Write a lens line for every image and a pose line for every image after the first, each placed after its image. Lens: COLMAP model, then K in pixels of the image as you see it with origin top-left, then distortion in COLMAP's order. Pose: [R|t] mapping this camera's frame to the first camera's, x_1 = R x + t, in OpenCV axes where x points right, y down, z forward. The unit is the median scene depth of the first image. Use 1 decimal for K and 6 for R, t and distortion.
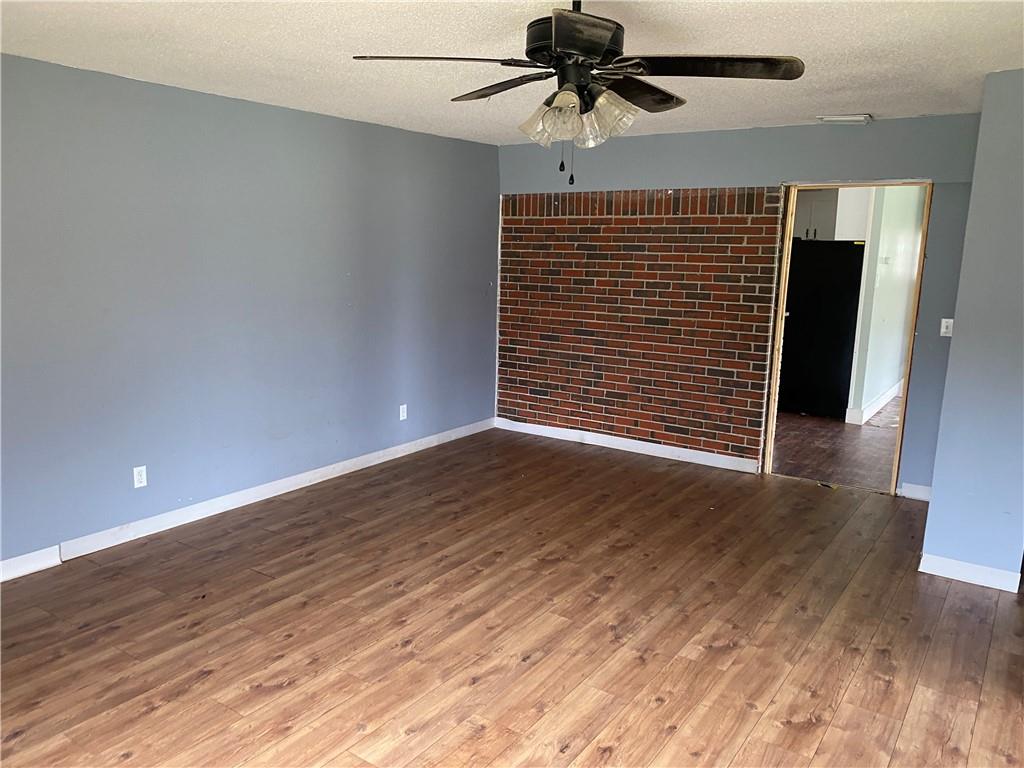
lens RADIAL K [[780.6, 0, 511.1], [0, 780.6, 385.3], [0, 0, 1]] dist [0.026042, -0.035417]
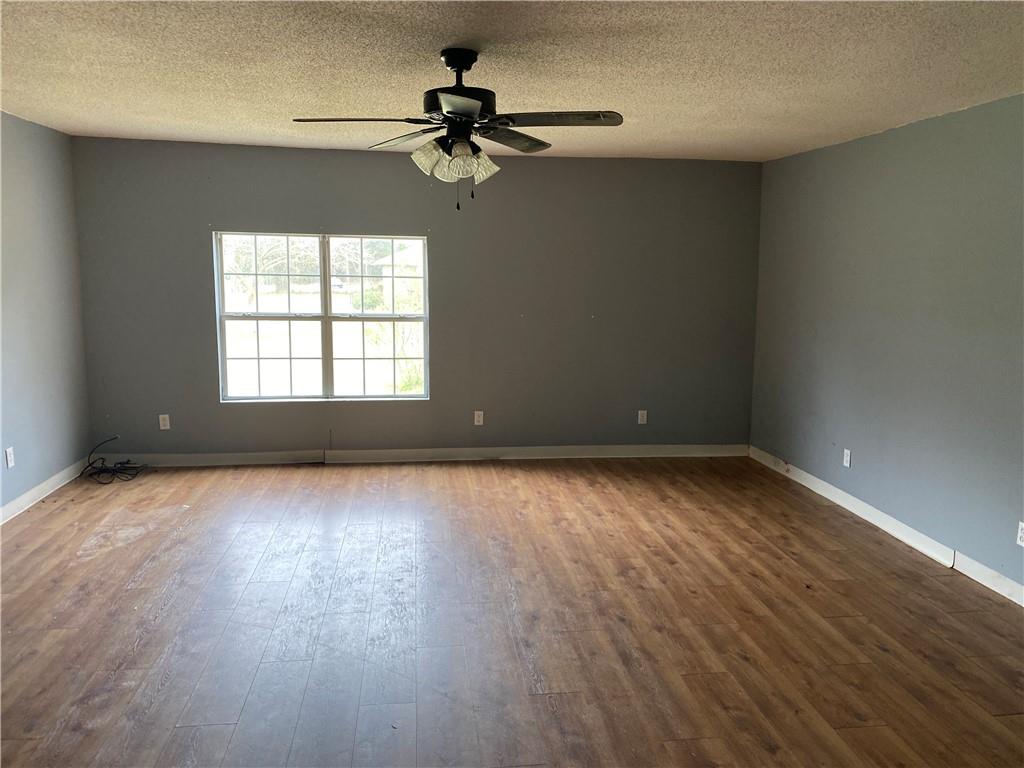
lens RADIAL K [[780.6, 0, 511.4], [0, 780.6, 383.6], [0, 0, 1]] dist [0.026042, -0.035417]
pose [[-0.756206, 0.066522, -0.650944, 0.646148], [-0.137859, 0.956292, 0.257878, -0.238926], [0.639647, 0.284747, -0.713983, 1.508400]]
